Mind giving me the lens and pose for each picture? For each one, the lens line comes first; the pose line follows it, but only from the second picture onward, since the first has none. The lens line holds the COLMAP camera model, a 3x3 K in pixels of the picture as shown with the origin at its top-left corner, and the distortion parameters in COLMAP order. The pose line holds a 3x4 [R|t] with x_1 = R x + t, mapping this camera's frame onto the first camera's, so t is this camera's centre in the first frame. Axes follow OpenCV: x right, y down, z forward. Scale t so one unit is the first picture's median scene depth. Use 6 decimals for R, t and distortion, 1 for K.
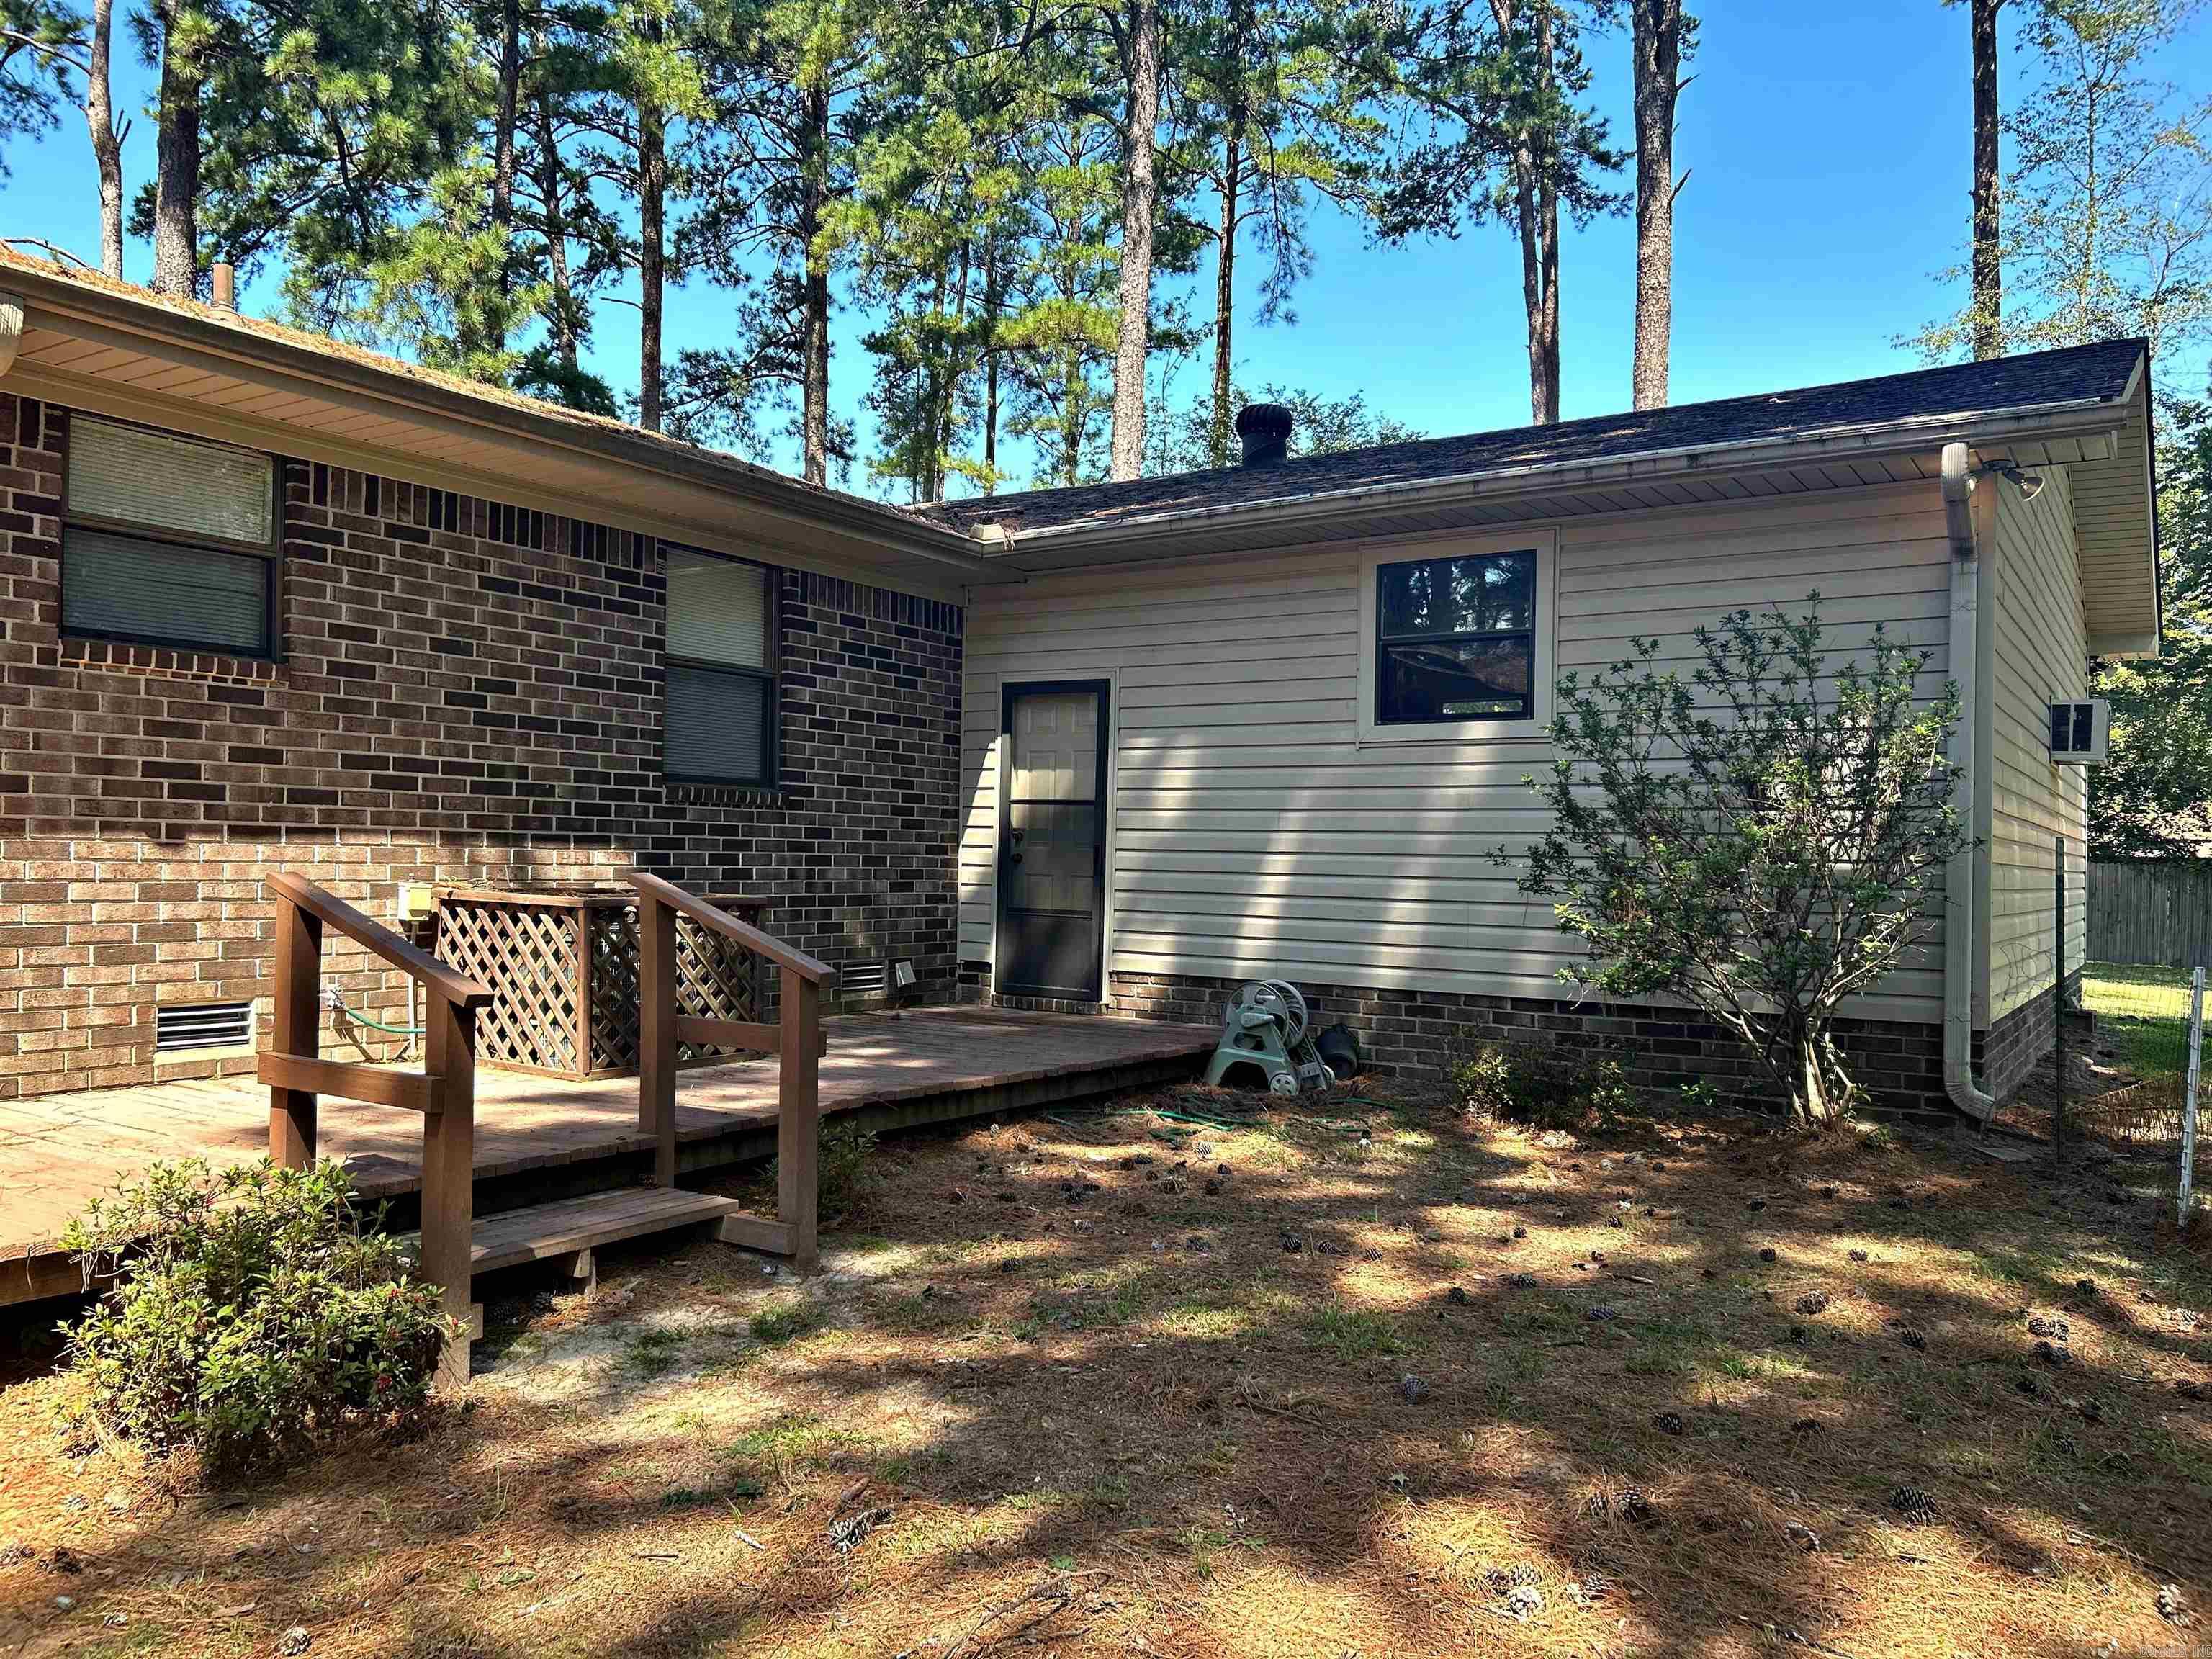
lens RADIAL K [[1637.8, 0, 1105.2], [0, 1637.8, 846.2], [0, 0, 1]] dist [0.066684, -0.148419]
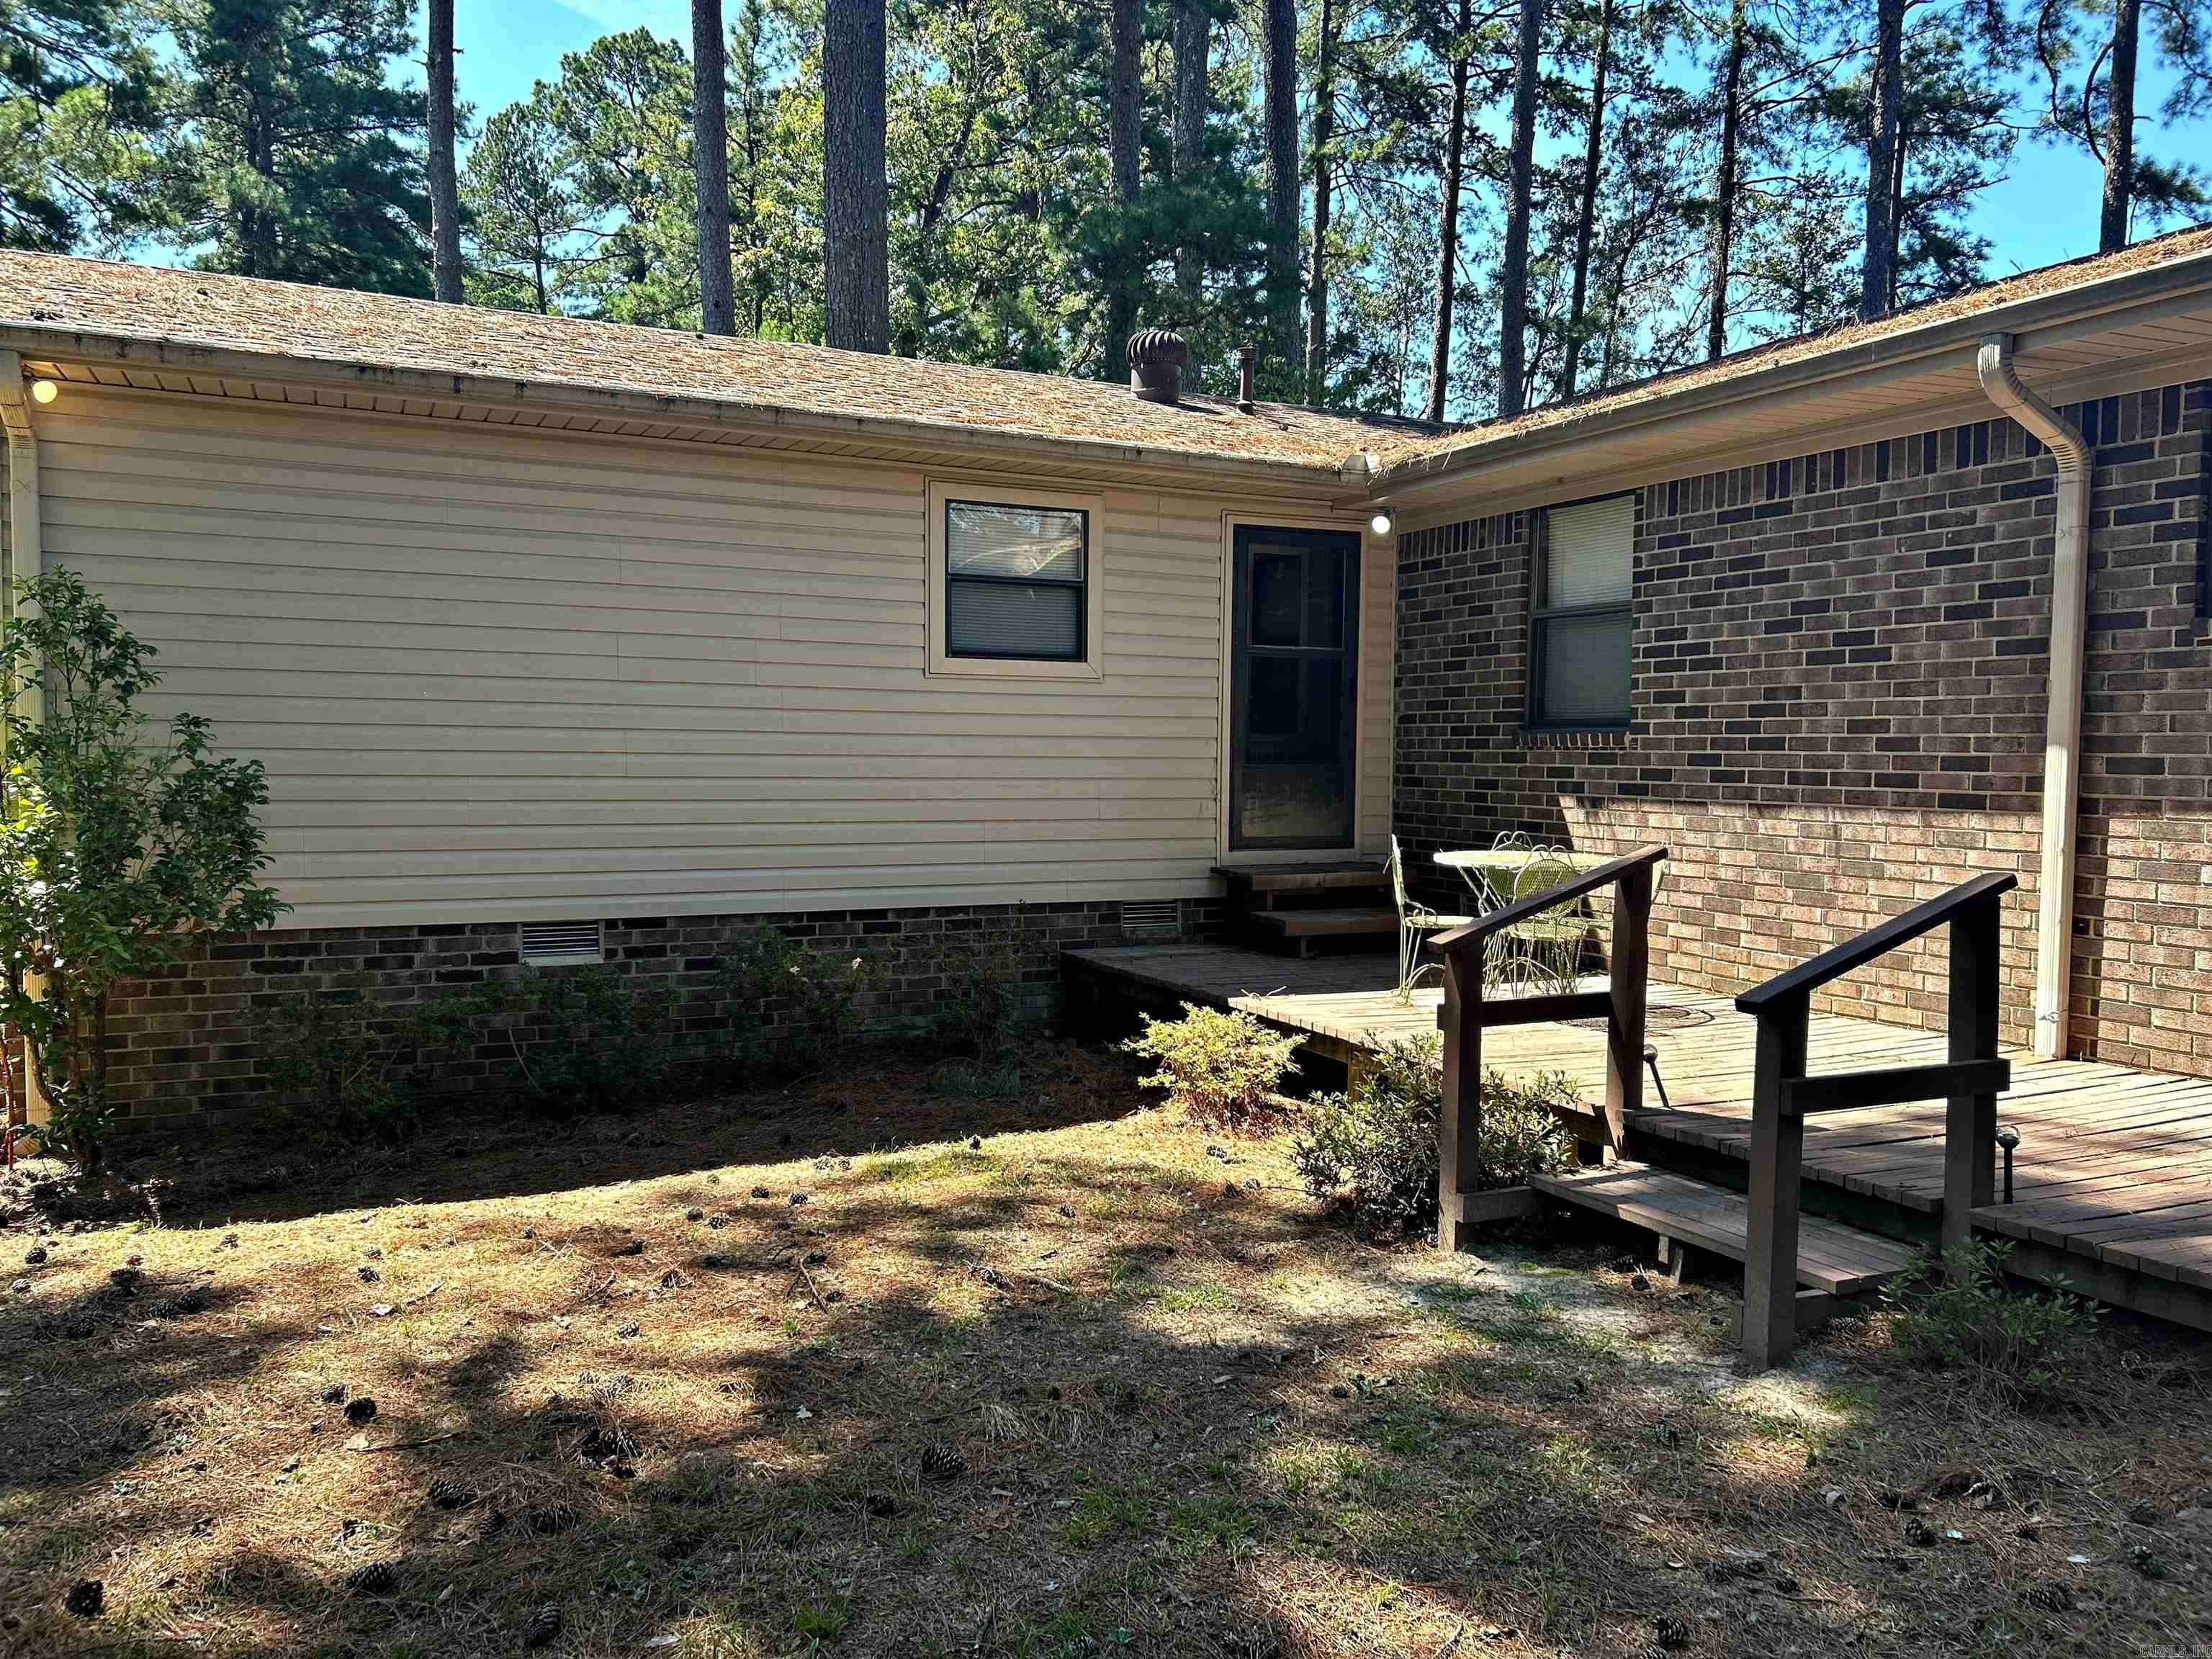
lens RADIAL K [[1637.8, 0, 1105.2], [0, 1637.8, 846.2], [0, 0, 1]] dist [0.066684, -0.148419]
pose [[-0.507500, 0.027900, -0.861200, 0.762788], [-0.013937, 0.999079, 0.040580, -0.027611], [0.861539, 0.032597, -0.506644, 1.299821]]
